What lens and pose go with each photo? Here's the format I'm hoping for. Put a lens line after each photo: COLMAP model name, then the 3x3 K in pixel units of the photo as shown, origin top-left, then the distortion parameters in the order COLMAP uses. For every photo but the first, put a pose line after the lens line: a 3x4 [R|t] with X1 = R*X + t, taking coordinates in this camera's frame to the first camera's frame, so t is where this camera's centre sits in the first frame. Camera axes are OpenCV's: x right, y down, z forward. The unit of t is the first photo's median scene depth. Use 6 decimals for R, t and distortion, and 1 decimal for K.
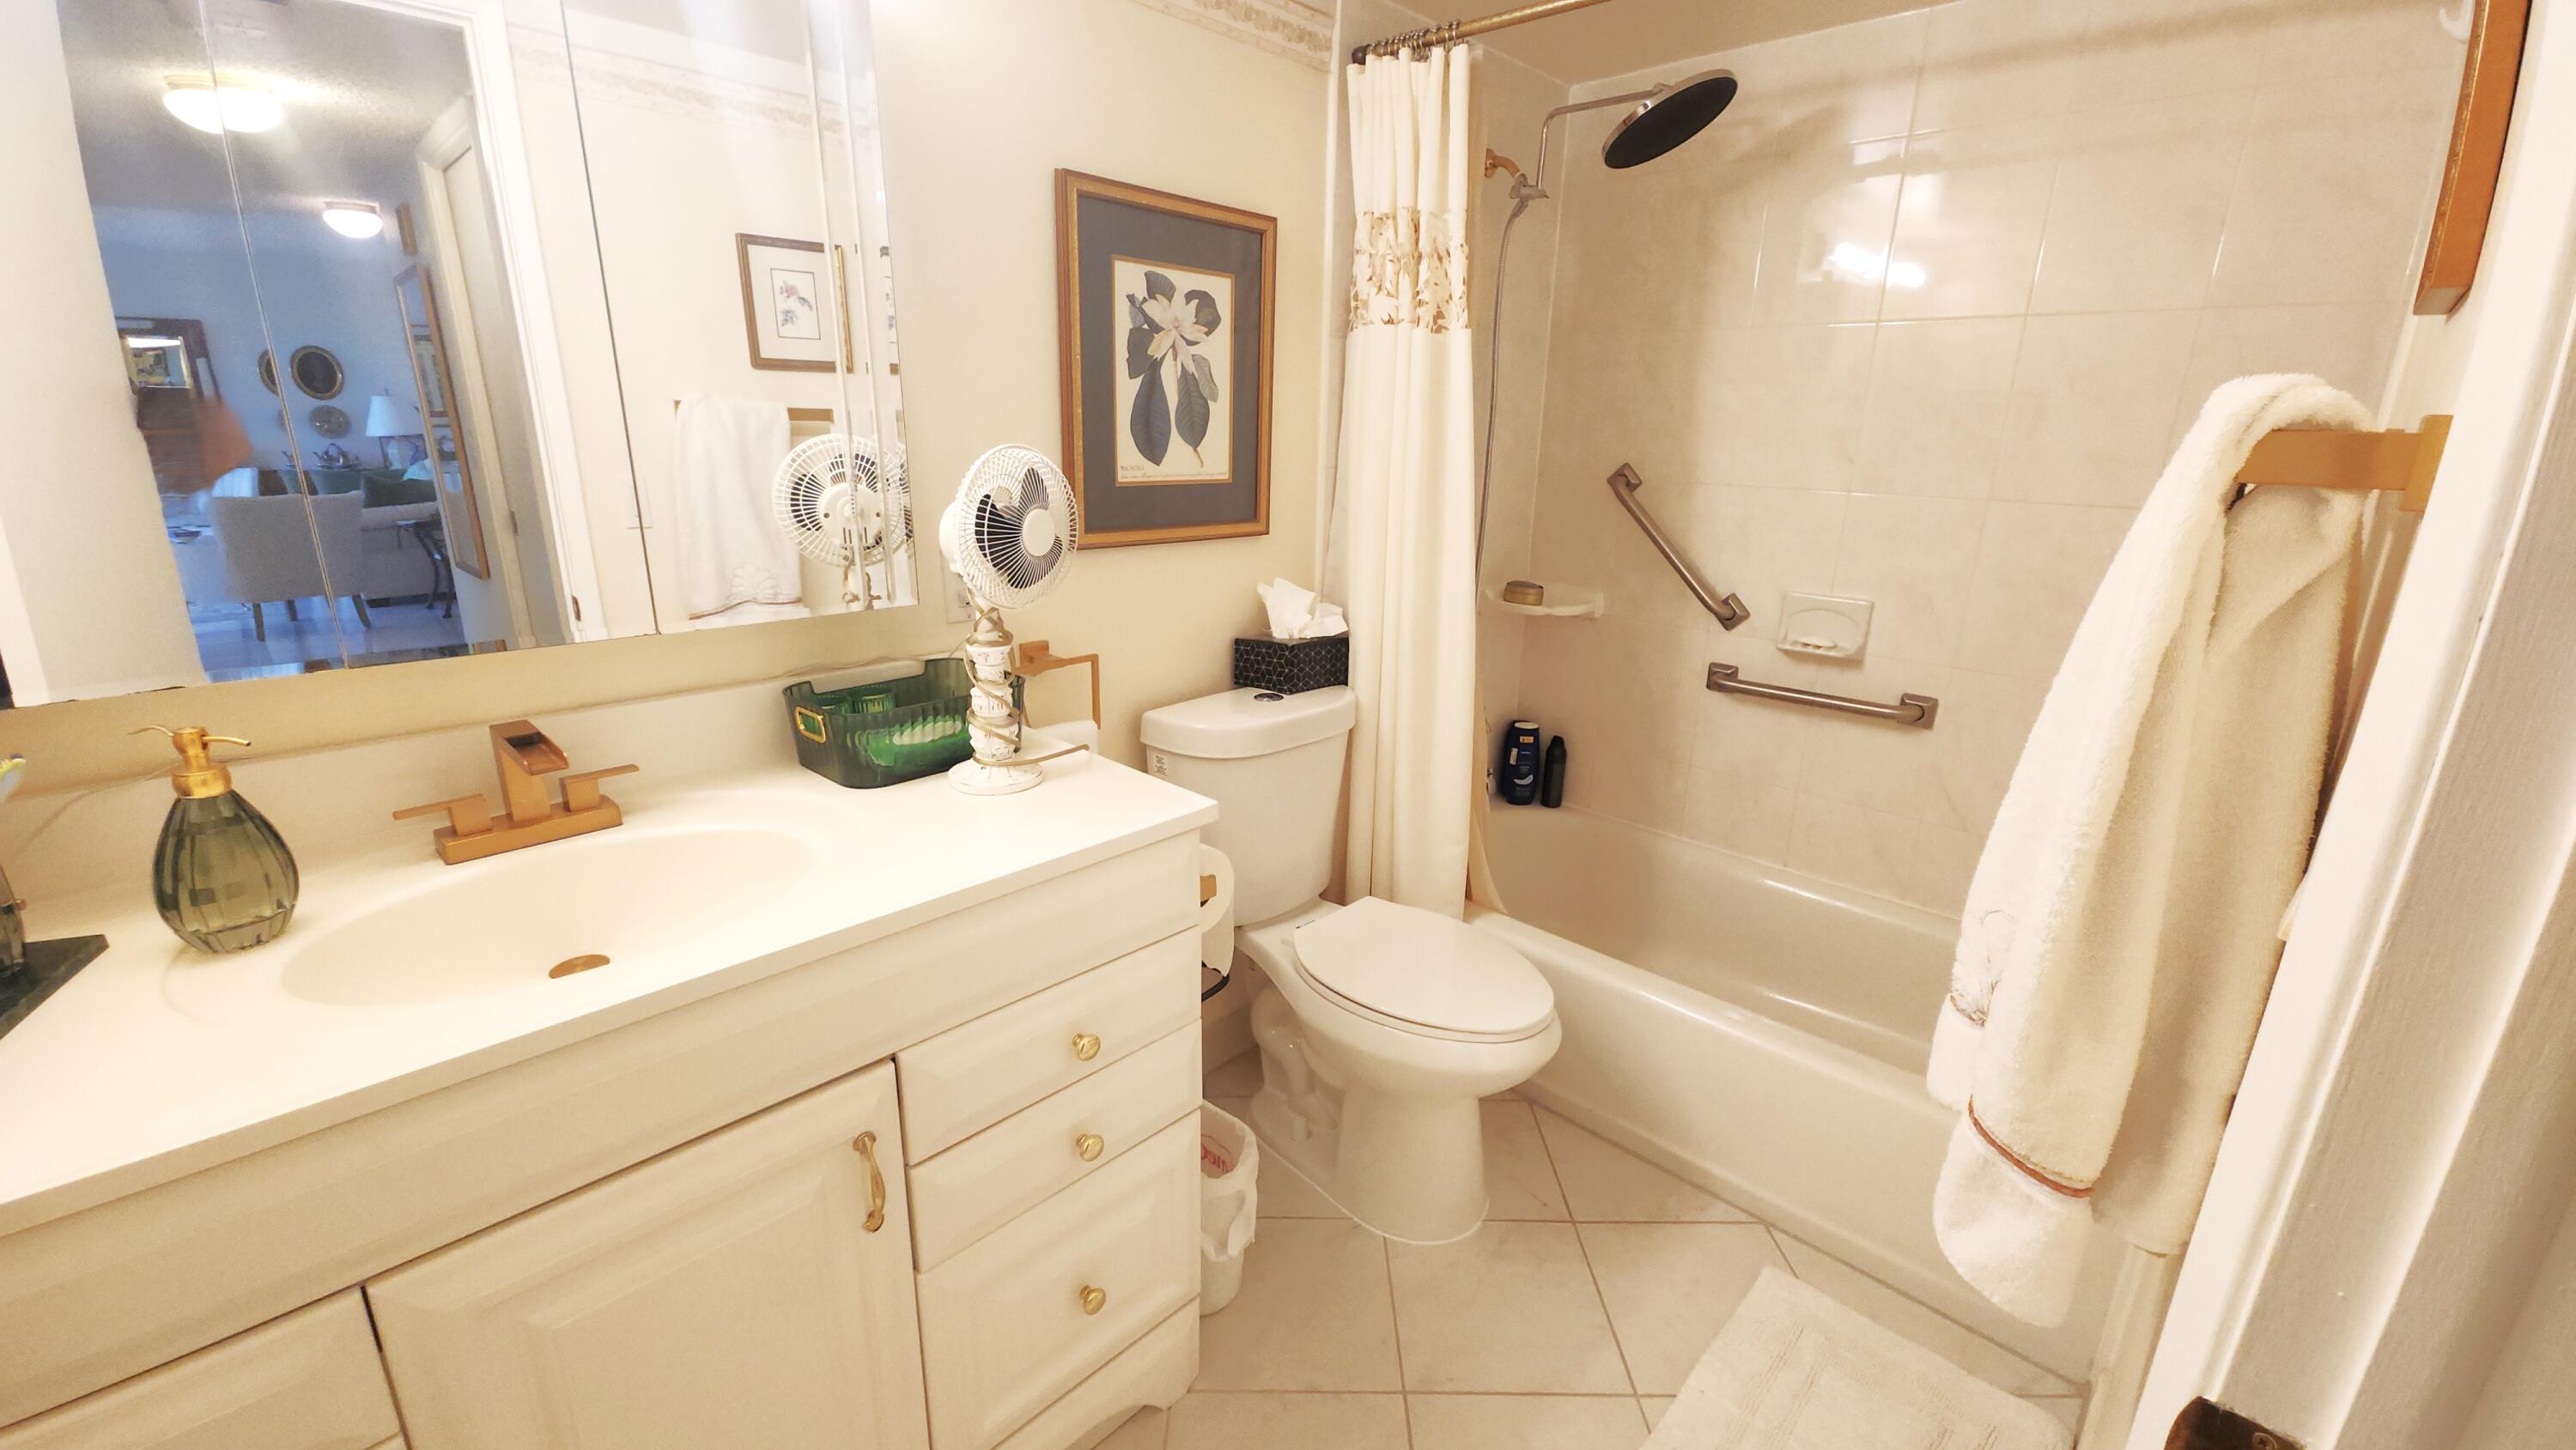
lens RADIAL K [[1060.6, 0, 1298.4], [0, 1060.6, 710.7], [0, 0, 1]] dist [-0.000846, -0.002696]
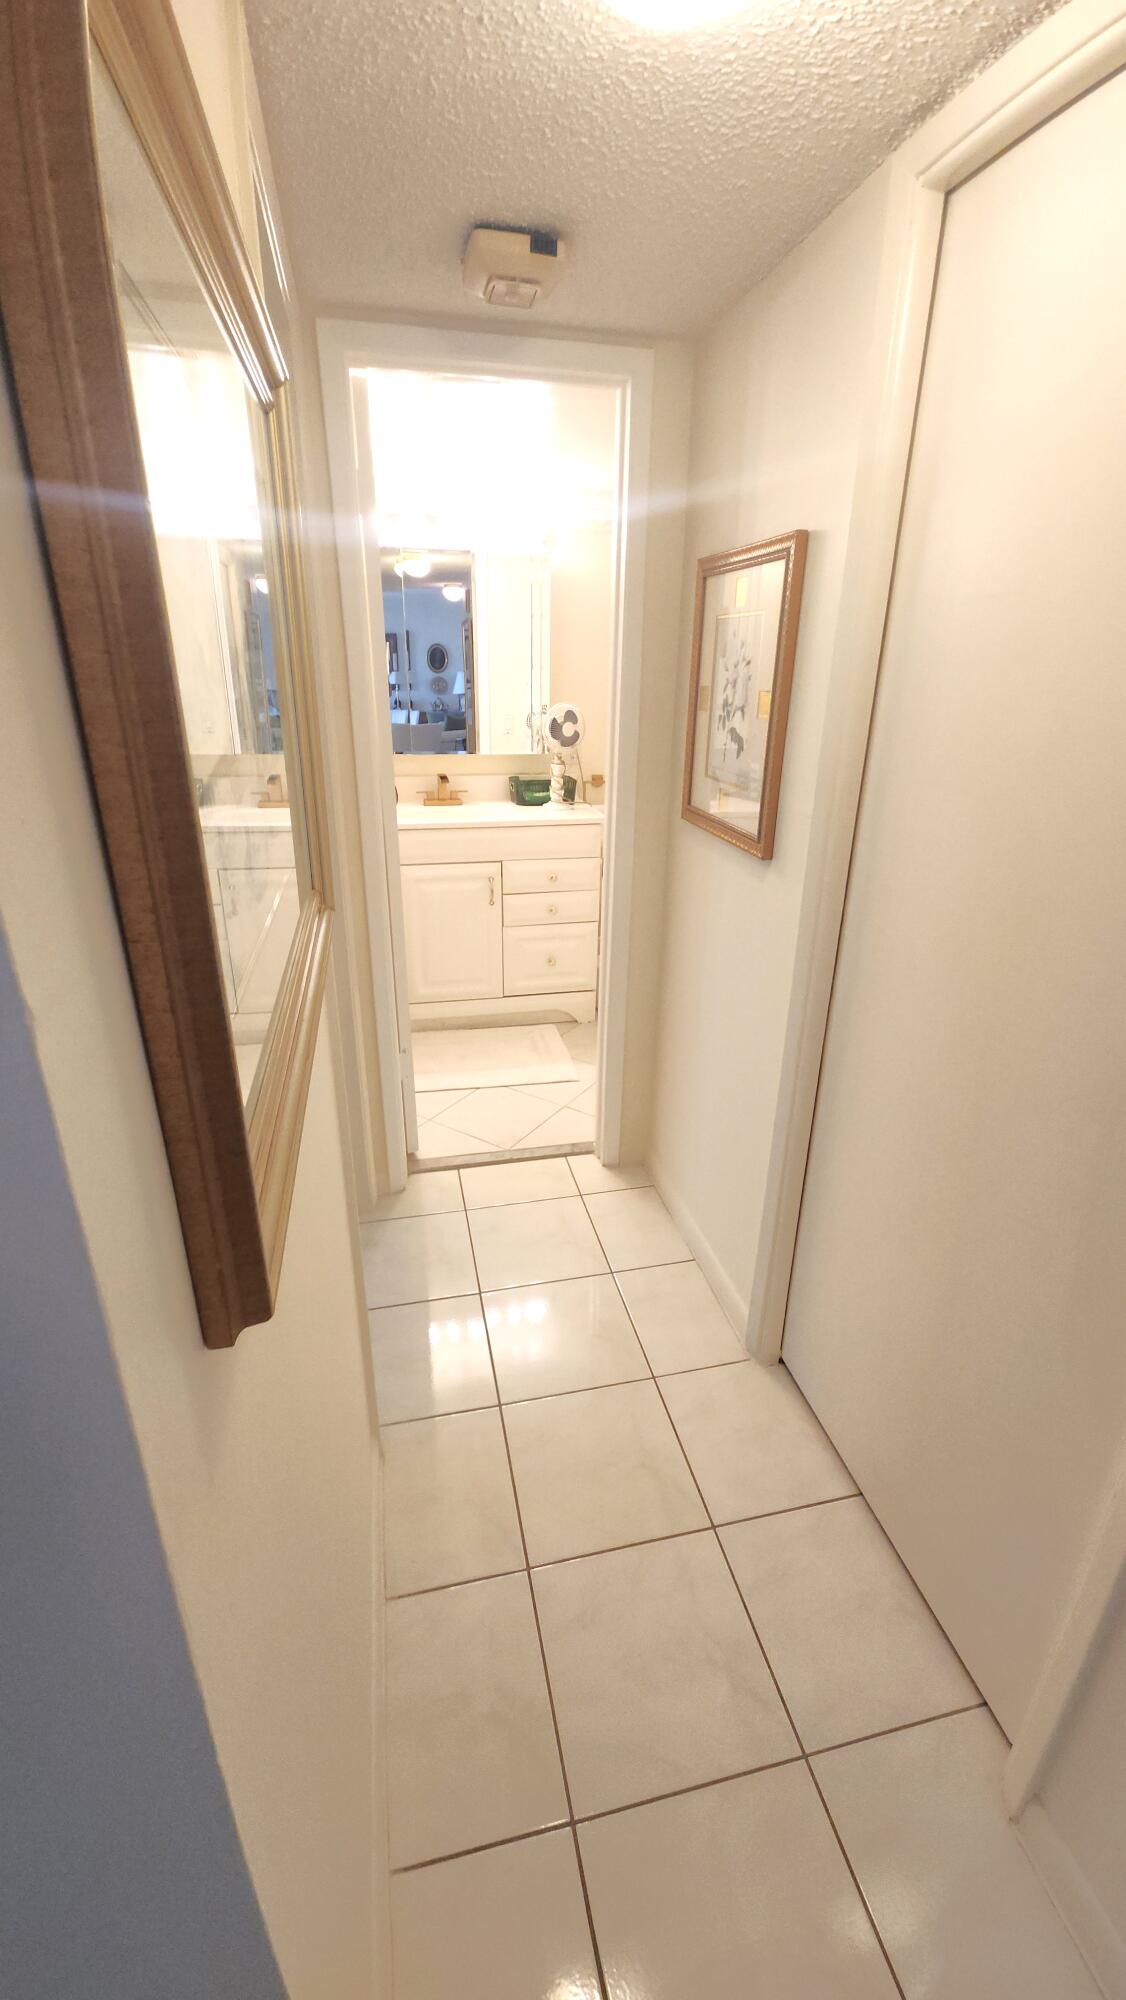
lens RADIAL K [[823.5, 0, 562.5], [0, 823.5, 1006.5], [0, 0, 1]] dist [-0.000846, -0.002696]
pose [[0.829839, 0.211175, -0.516500, 1.145331], [-0.156934, 0.976586, 0.147146, 0.277910], [0.535481, -0.041051, 0.843549, -1.130887]]
